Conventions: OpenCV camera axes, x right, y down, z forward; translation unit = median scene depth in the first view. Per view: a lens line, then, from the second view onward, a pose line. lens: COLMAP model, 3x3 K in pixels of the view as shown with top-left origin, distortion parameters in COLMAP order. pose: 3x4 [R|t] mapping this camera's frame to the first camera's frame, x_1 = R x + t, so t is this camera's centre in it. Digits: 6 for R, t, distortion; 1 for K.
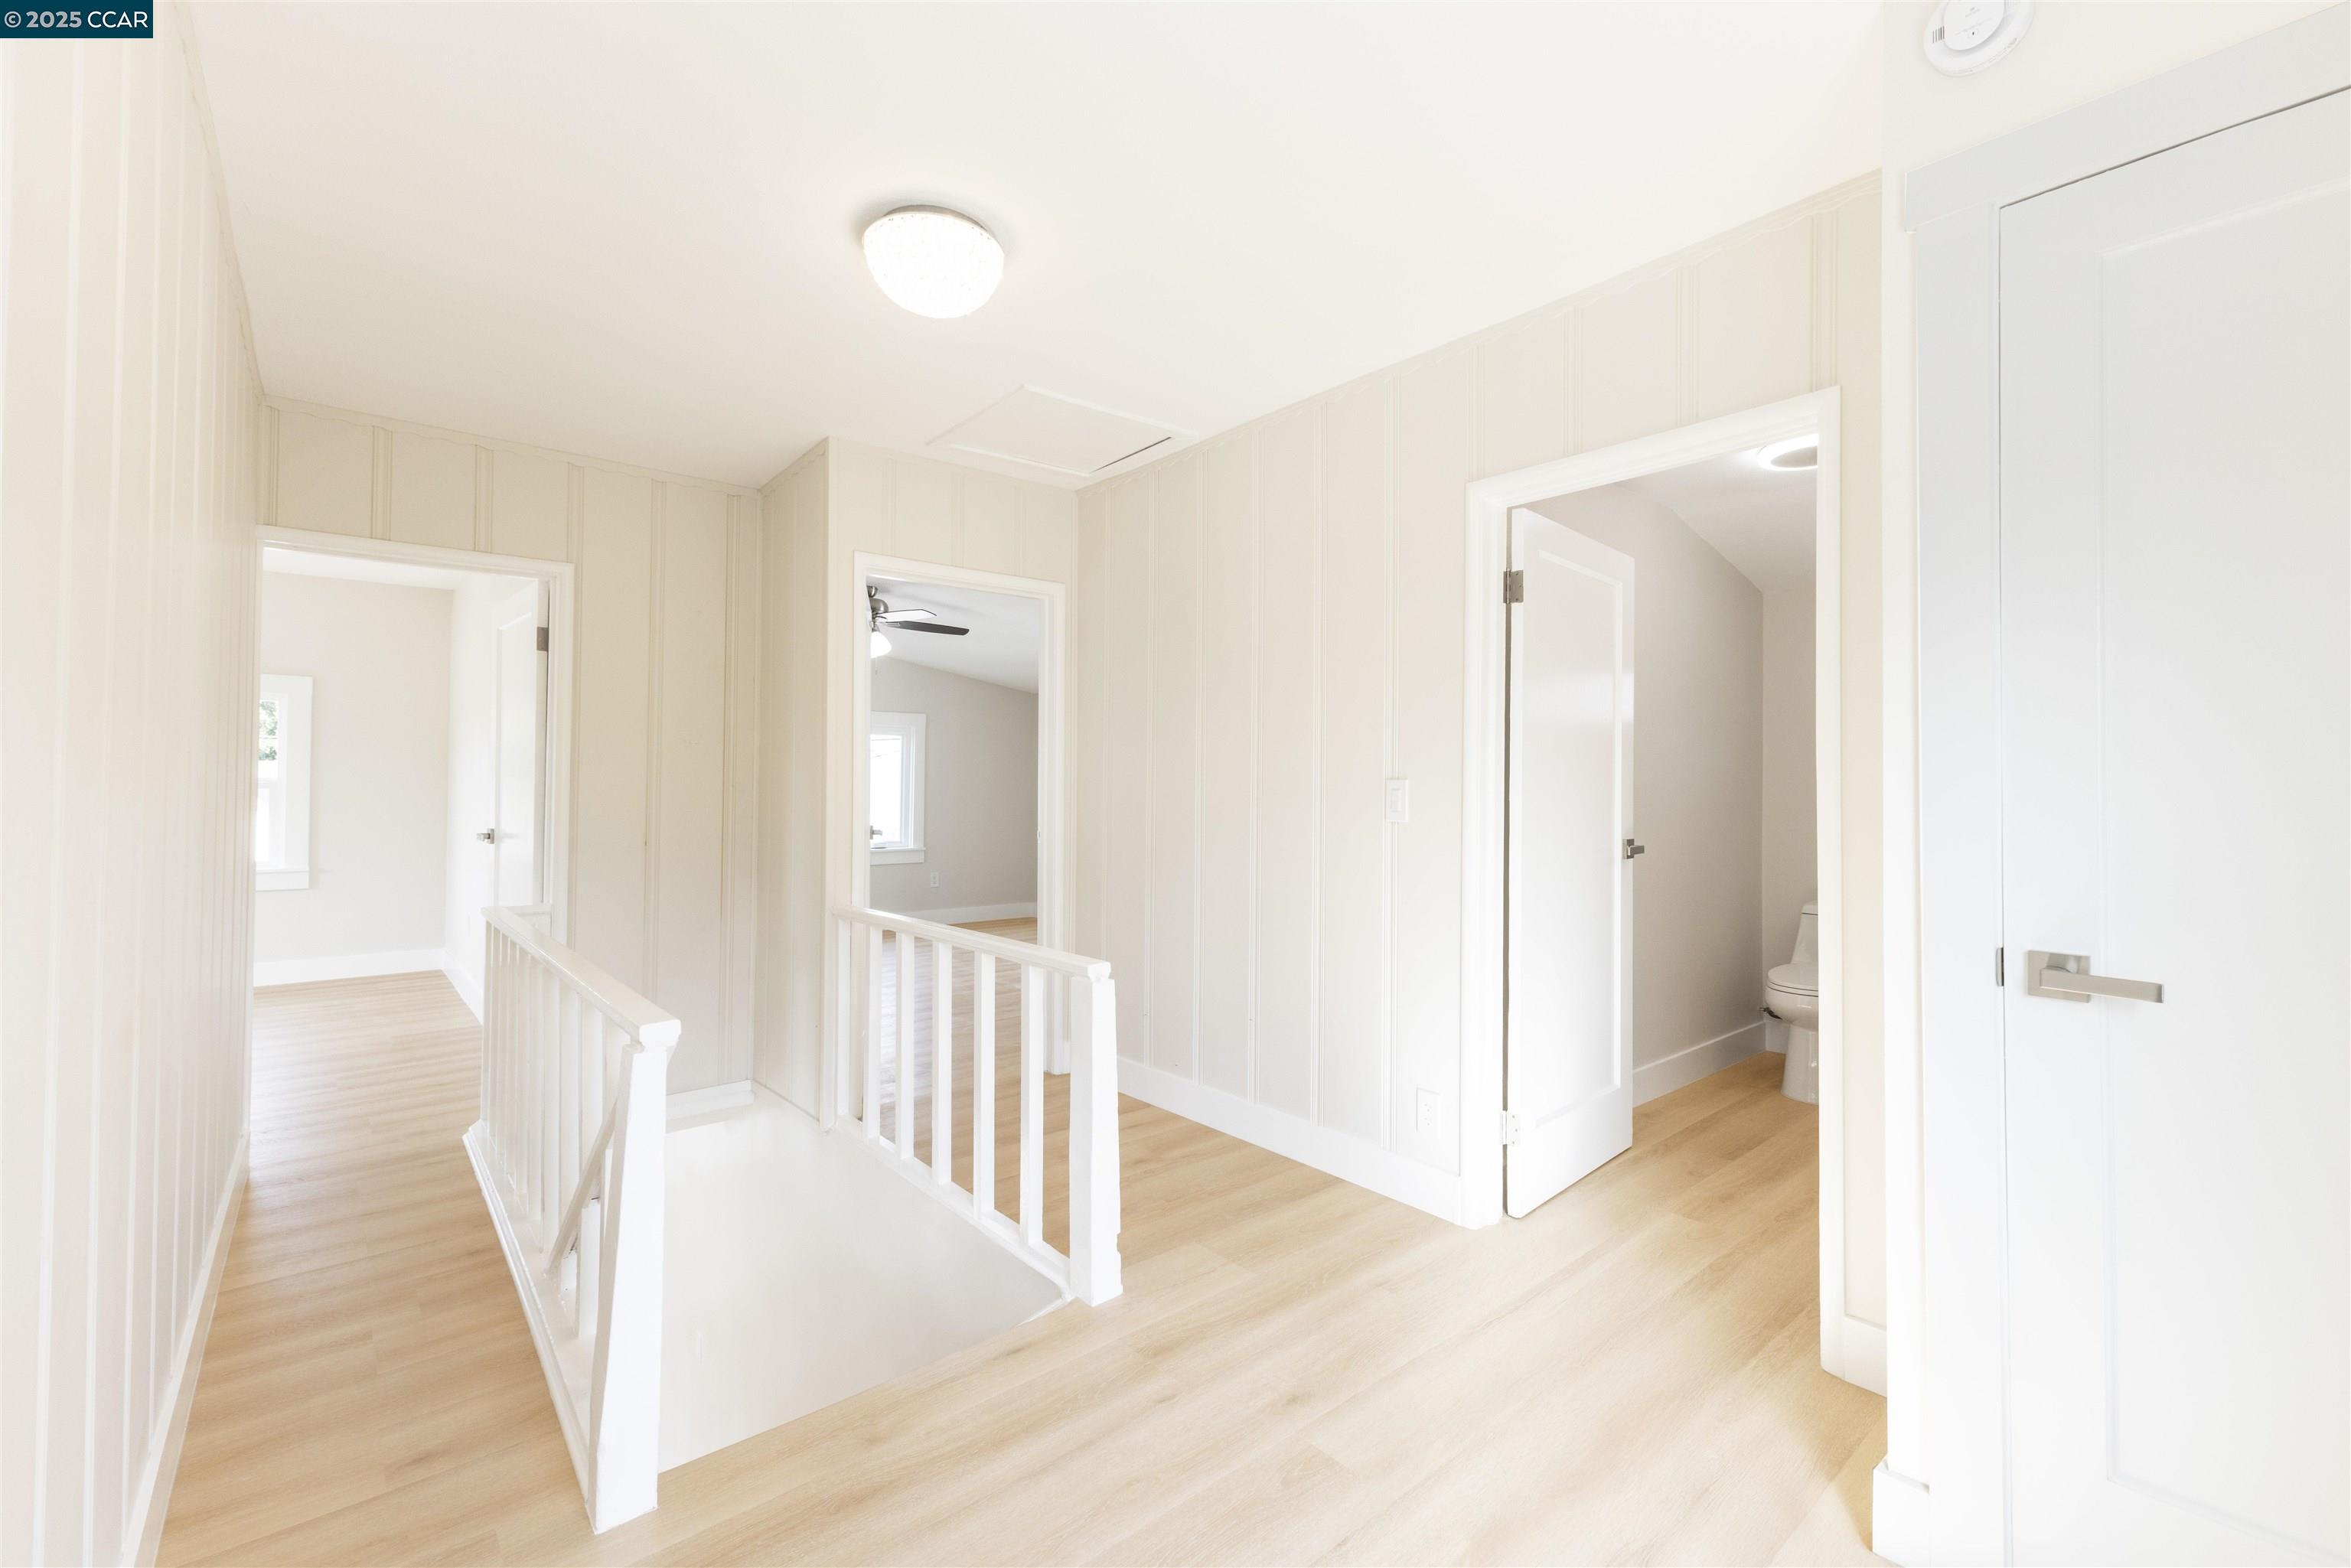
lens RADIAL K [[1027.8, 0, 1182.8], [0, 1027.8, 772.9], [0, 0, 1]] dist [0.006647, -0.000818]
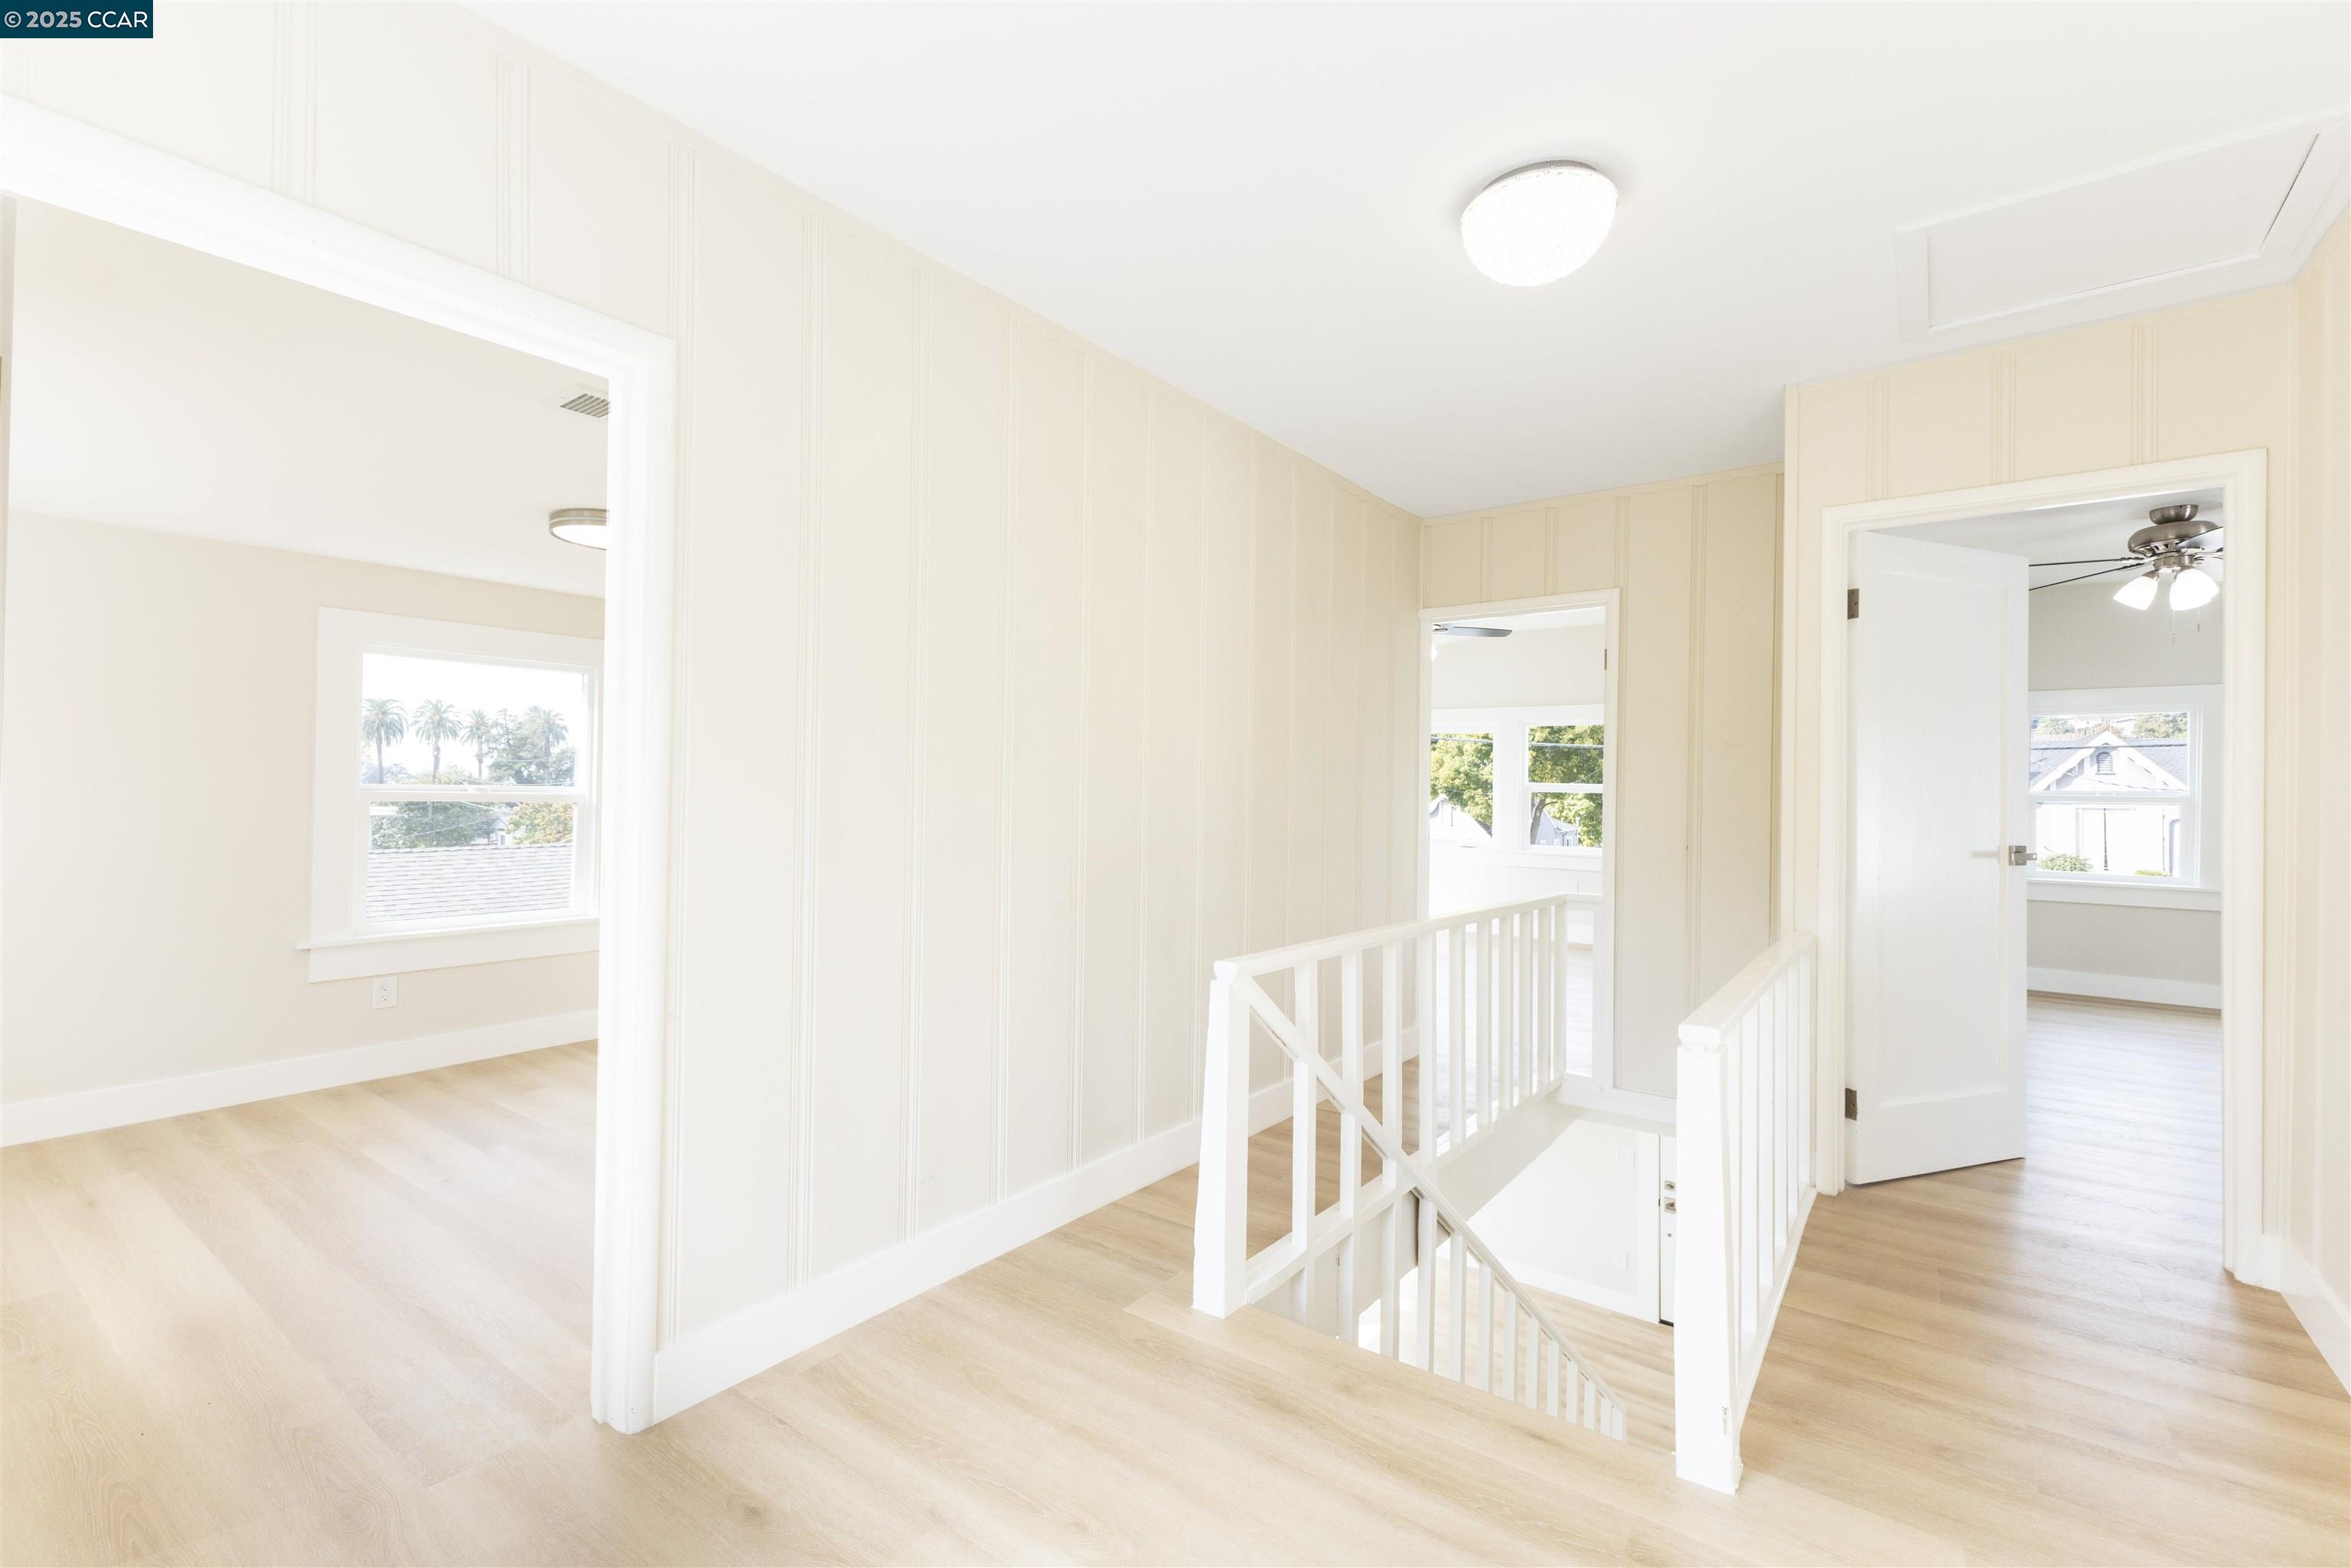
lens RADIAL K [[1027.8, 0, 1189.0], [0, 1027.8, 779.6], [0, 0, 1]] dist [0.006647, -0.000818]
pose [[0.200316, -0.009846, -0.979682, 0.719556], [0.007642, 0.999935, -0.008486, 0.012055], [0.979701, -0.005787, 0.200379, 0.607269]]
